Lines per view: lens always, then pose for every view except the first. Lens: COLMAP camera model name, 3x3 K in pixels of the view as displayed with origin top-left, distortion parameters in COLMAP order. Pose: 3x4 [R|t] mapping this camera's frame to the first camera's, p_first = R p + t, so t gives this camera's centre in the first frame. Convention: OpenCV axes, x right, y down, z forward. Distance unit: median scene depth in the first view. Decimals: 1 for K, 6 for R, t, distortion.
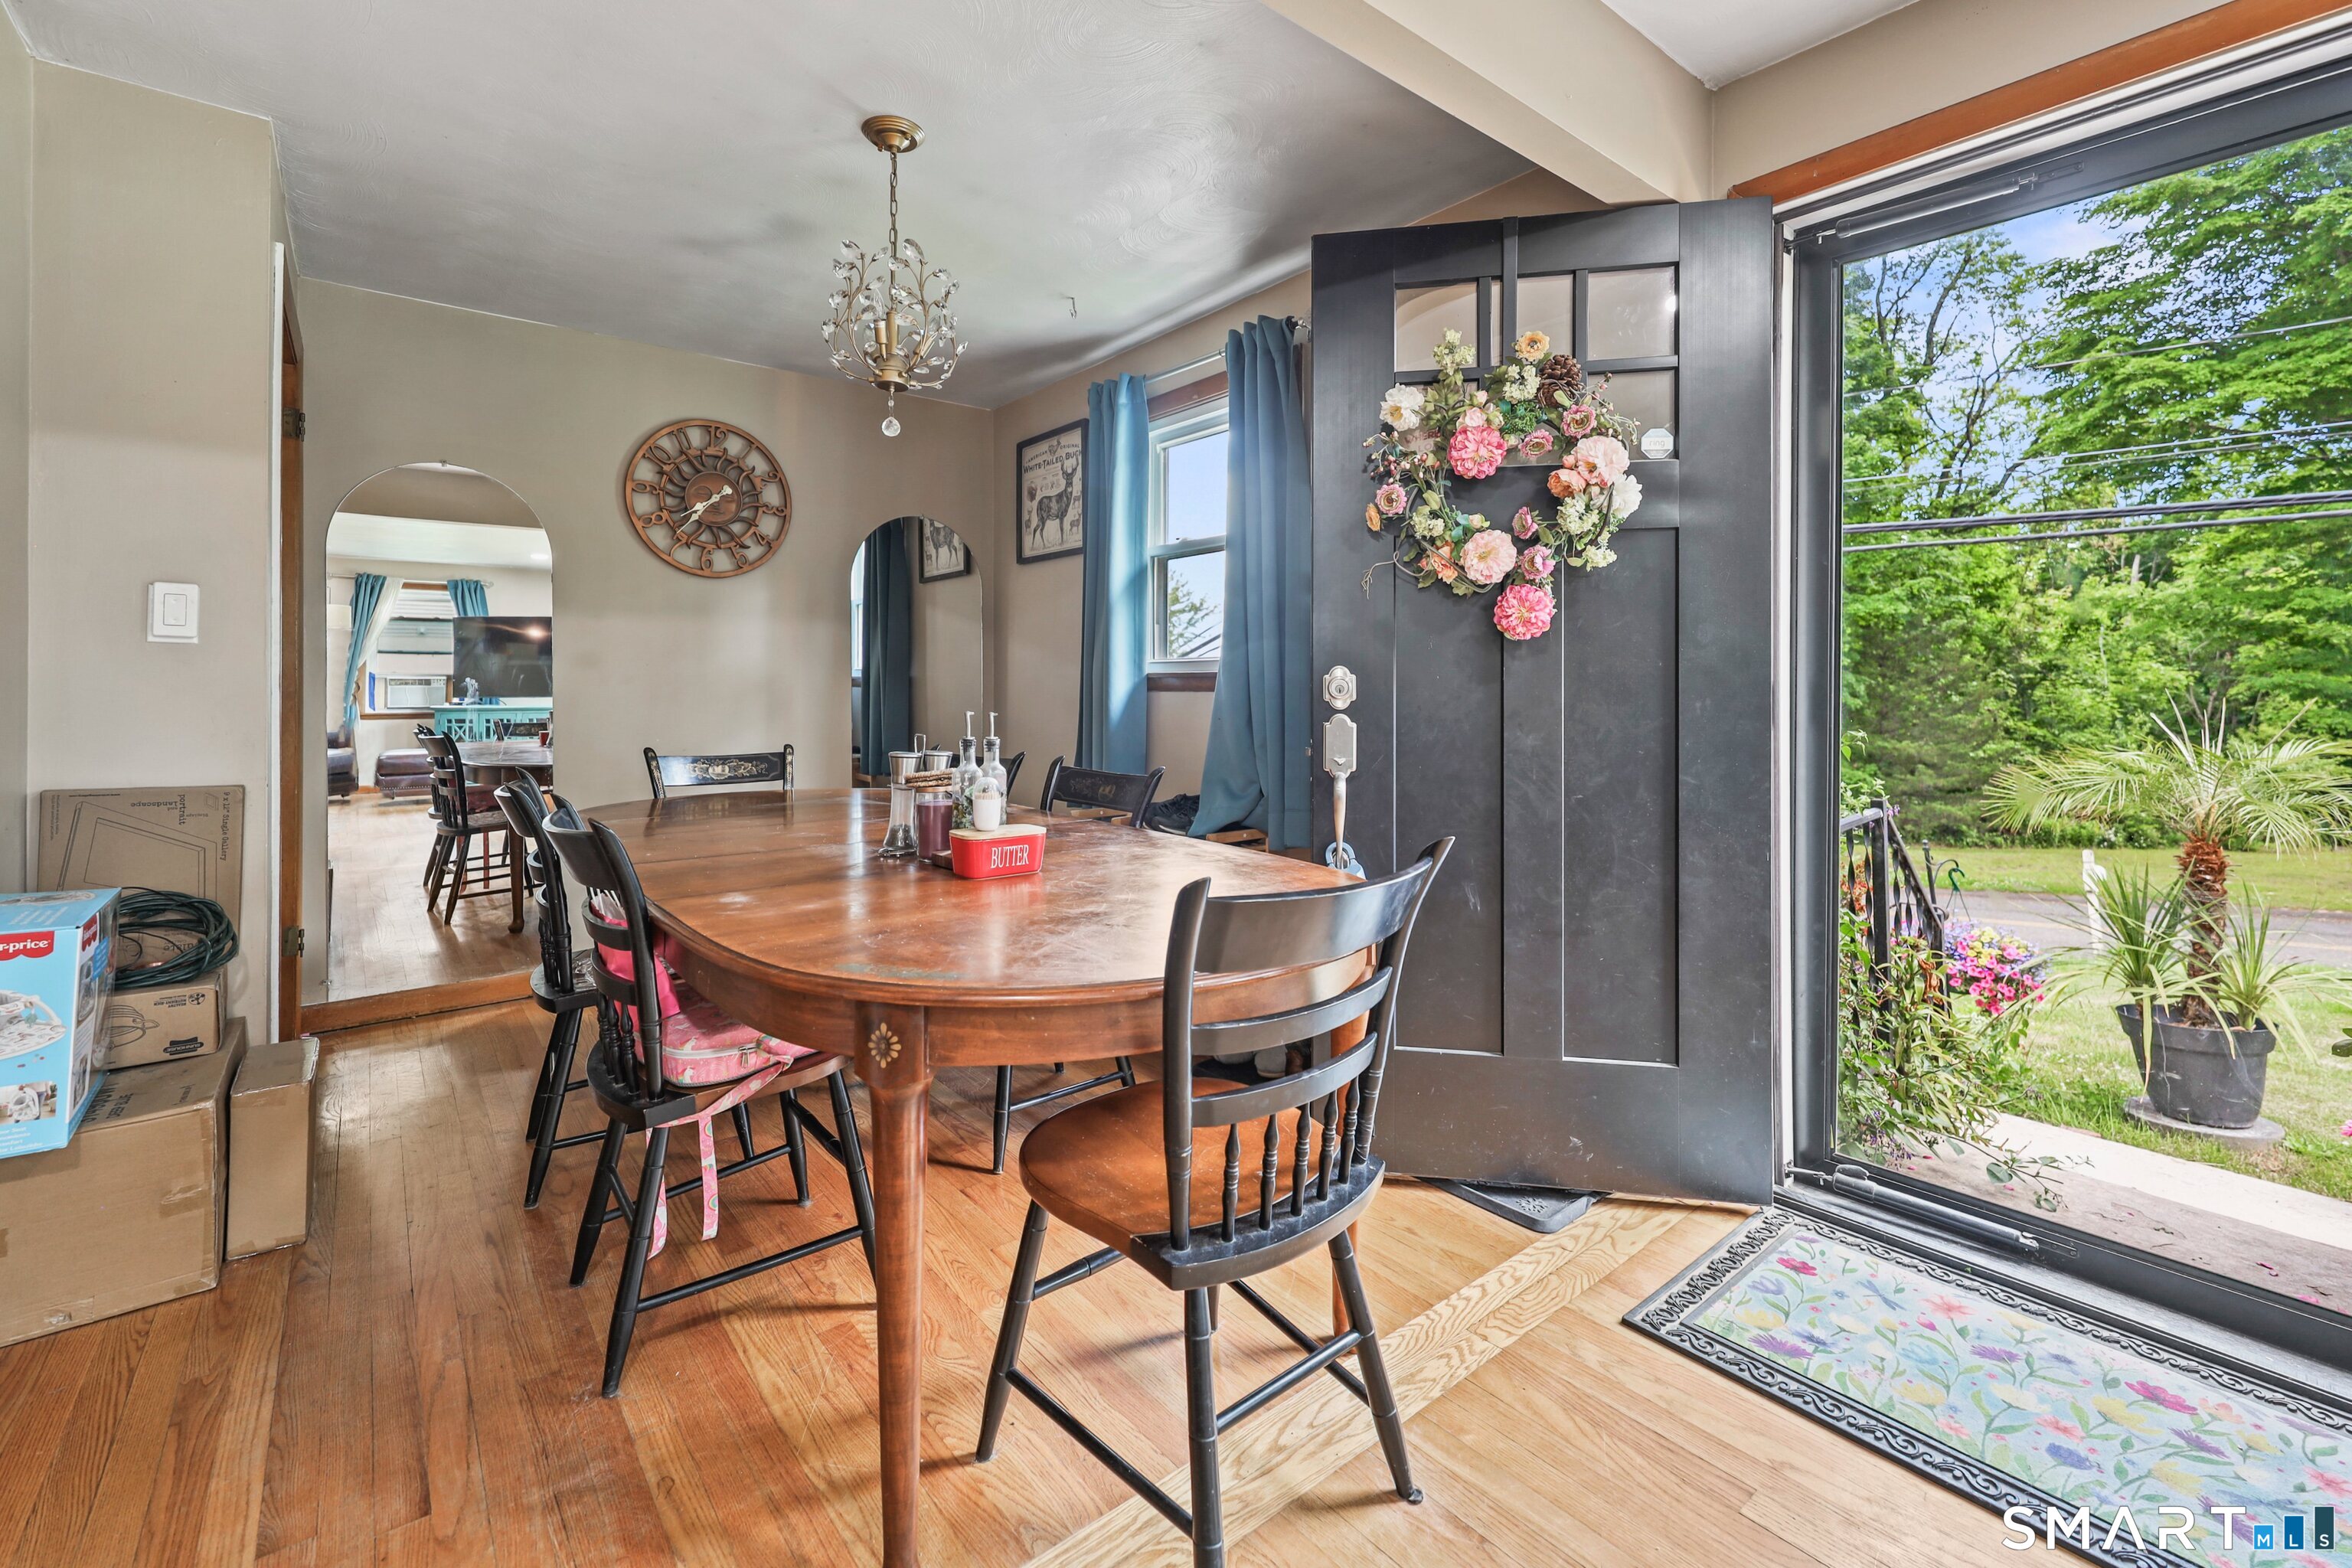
lens RADIAL K [[1001.4, 0, 1178.7], [0, 1001.4, 695.2], [0, 0, 1]] dist [0.002248, 0.000042]
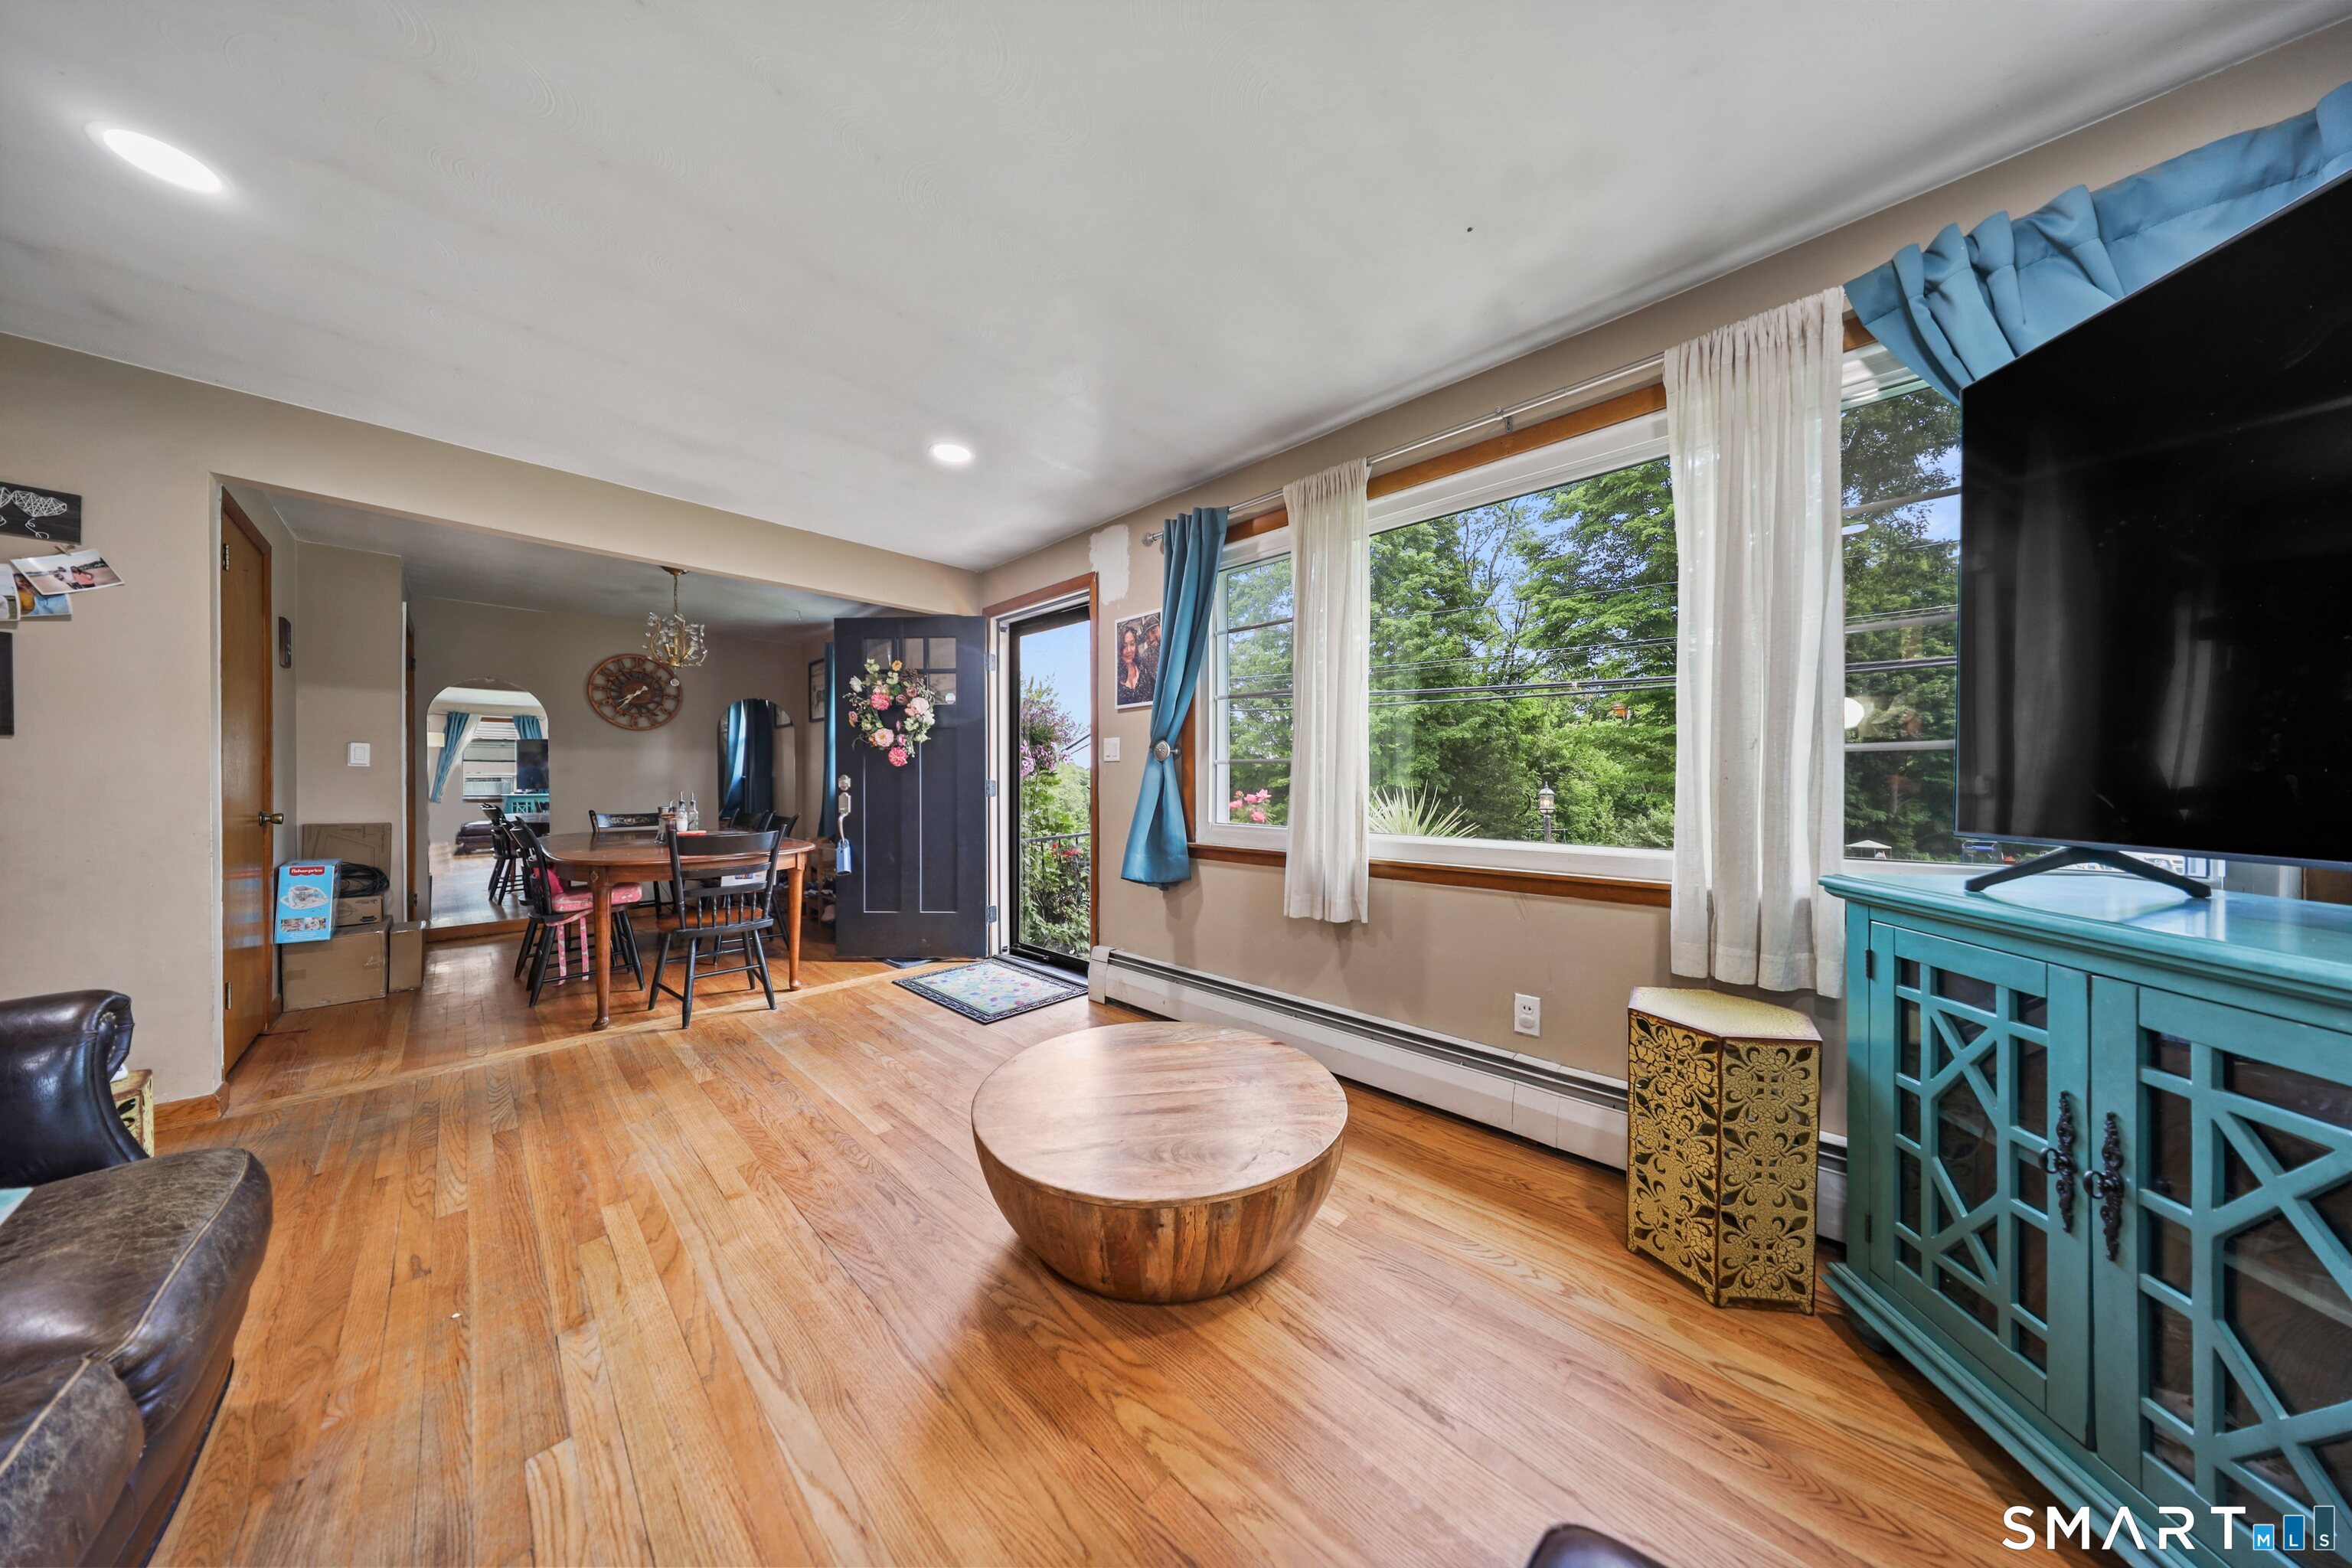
lens RADIAL K [[678.6, 0, 1180.5], [0, 678.6, 790.2], [0, 0, 1]] dist [-0.000181, -0.000015]
pose [[0.991253, -0.004486, 0.131901, 0.418585], [0.003676, 0.999973, 0.006390, 0.001984], [-0.131926, -0.005850, 0.991242, -0.491006]]
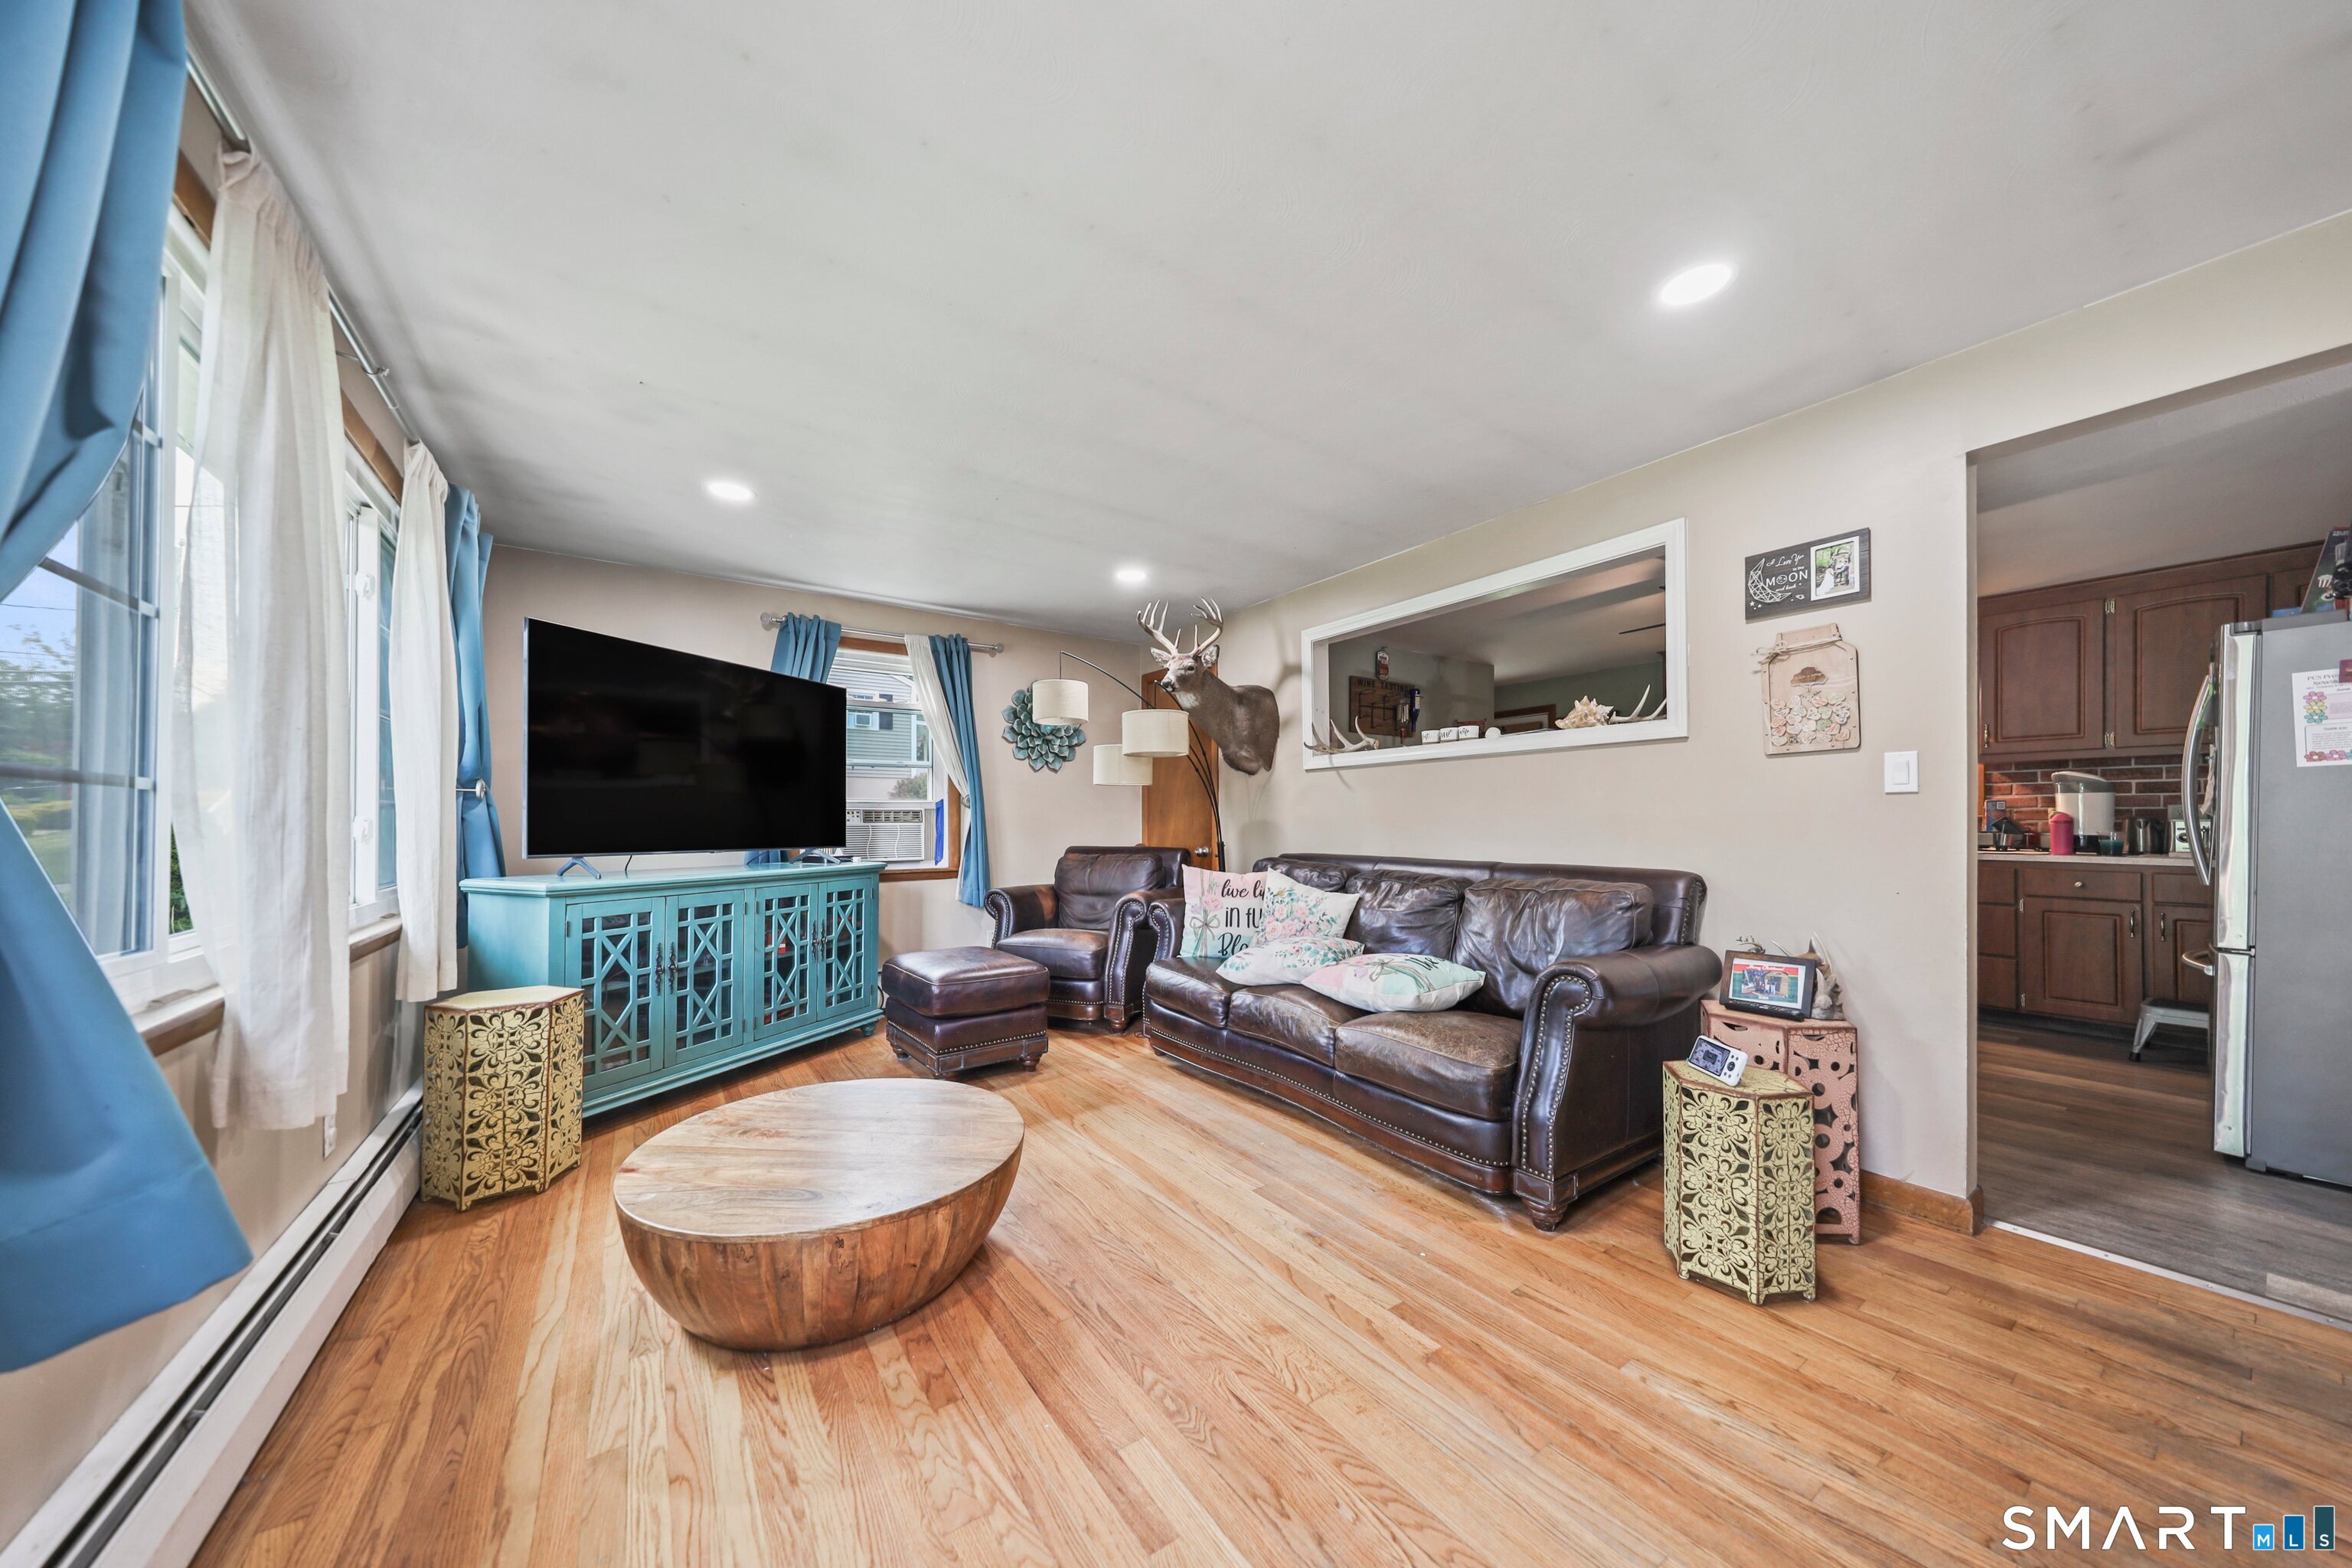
lens RADIAL K [[769.8, 0, 1212.3], [0, 769.8, 817.0], [0, 0, 1]] dist [0.001930, 0.000013]
pose [[-0.998979, 0.002482, 0.045114, 0.220268], [0.002511, 0.999997, 0.000580, -0.007105], [-0.045112, 0.000692, -0.998982, 0.331652]]
